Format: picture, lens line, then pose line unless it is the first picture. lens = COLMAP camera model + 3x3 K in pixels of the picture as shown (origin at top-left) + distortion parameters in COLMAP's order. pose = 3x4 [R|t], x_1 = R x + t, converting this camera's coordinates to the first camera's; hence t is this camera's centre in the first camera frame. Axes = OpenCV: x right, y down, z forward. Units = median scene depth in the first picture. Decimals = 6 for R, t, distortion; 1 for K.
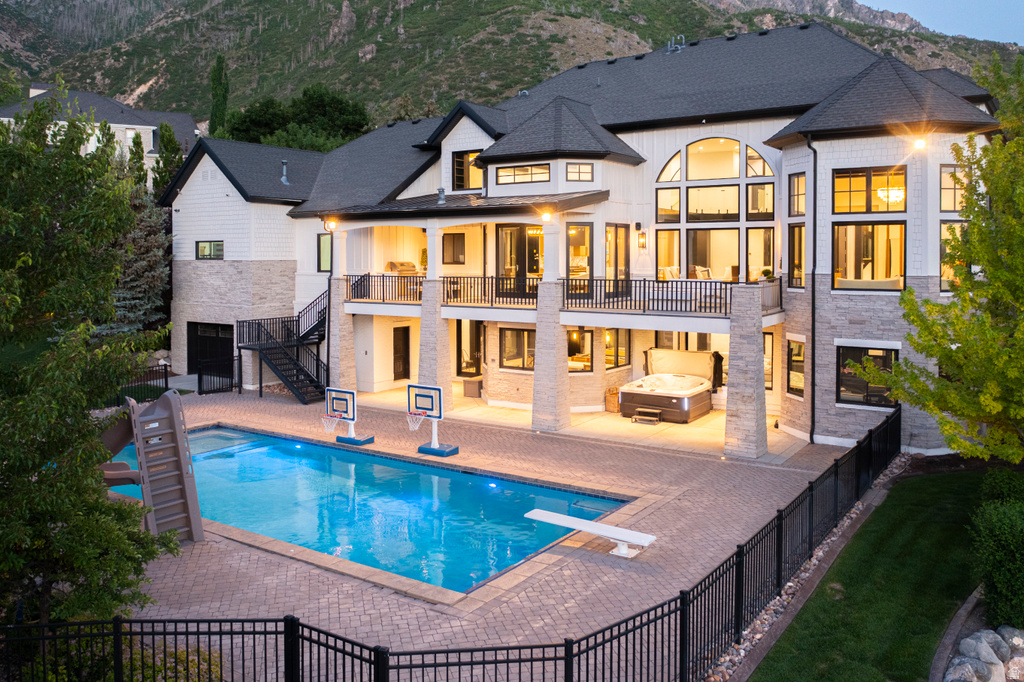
lens RADIAL K [[814.0, 0, 493.2], [0, 814.0, 268.0], [0, 0, 1]] dist [-0.010018, -0.006204]
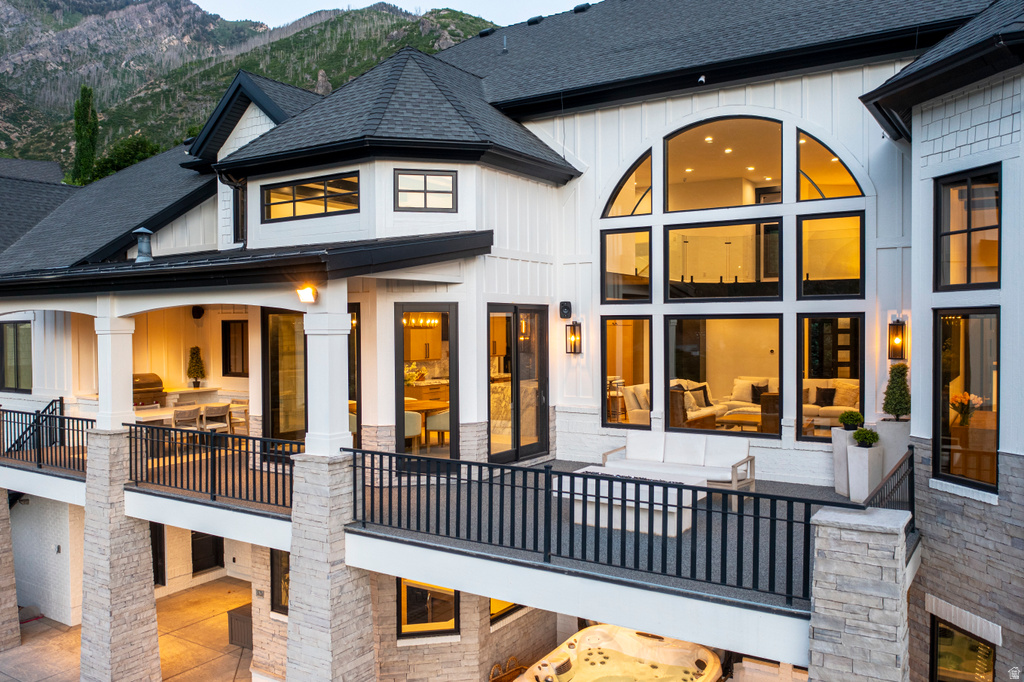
lens RADIAL K [[796.2, 0, 496.3], [0, 796.2, 336.9], [0, 0, 1]] dist [-0.011859, -0.005562]
pose [[0.999650, -0.003127, 0.026259, 0.116811], [0.003138, 0.999995, -0.000384, -0.032856], [-0.026257, 0.000467, 0.999655, 0.495097]]
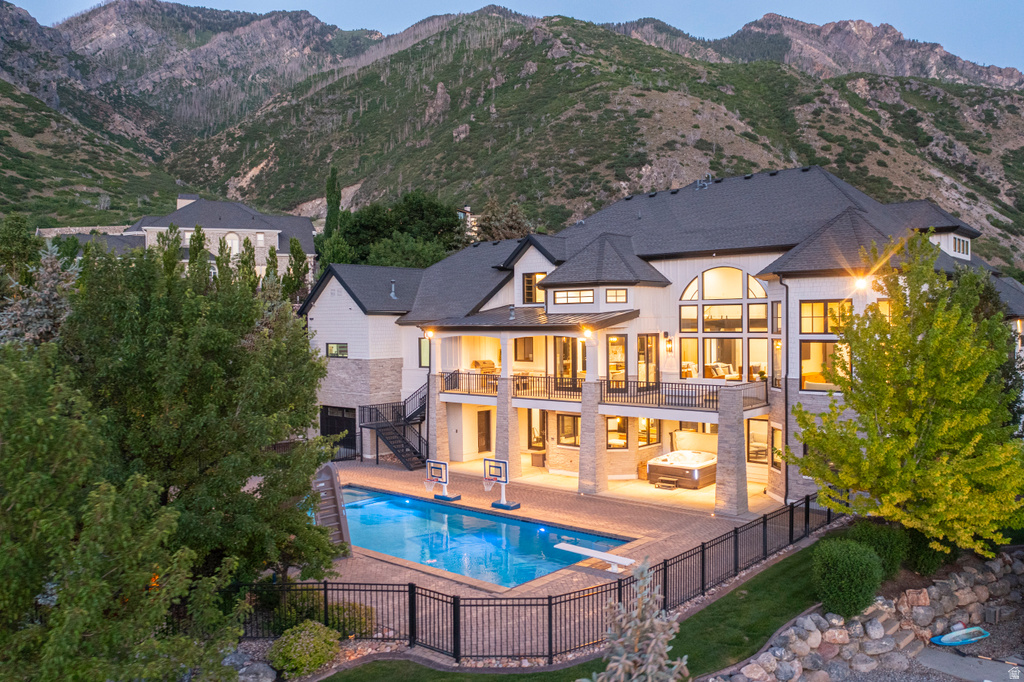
lens RADIAL K [[796.2, 0, 496.3], [0, 796.2, 336.9], [0, 0, 1]] dist [-0.011859, -0.005562]
pose [[0.993754, -0.005946, -0.111437, 0.049465], [0.006215, 0.999979, 0.002059, -0.048744], [0.111423, -0.002739, 0.993769, -0.255399]]
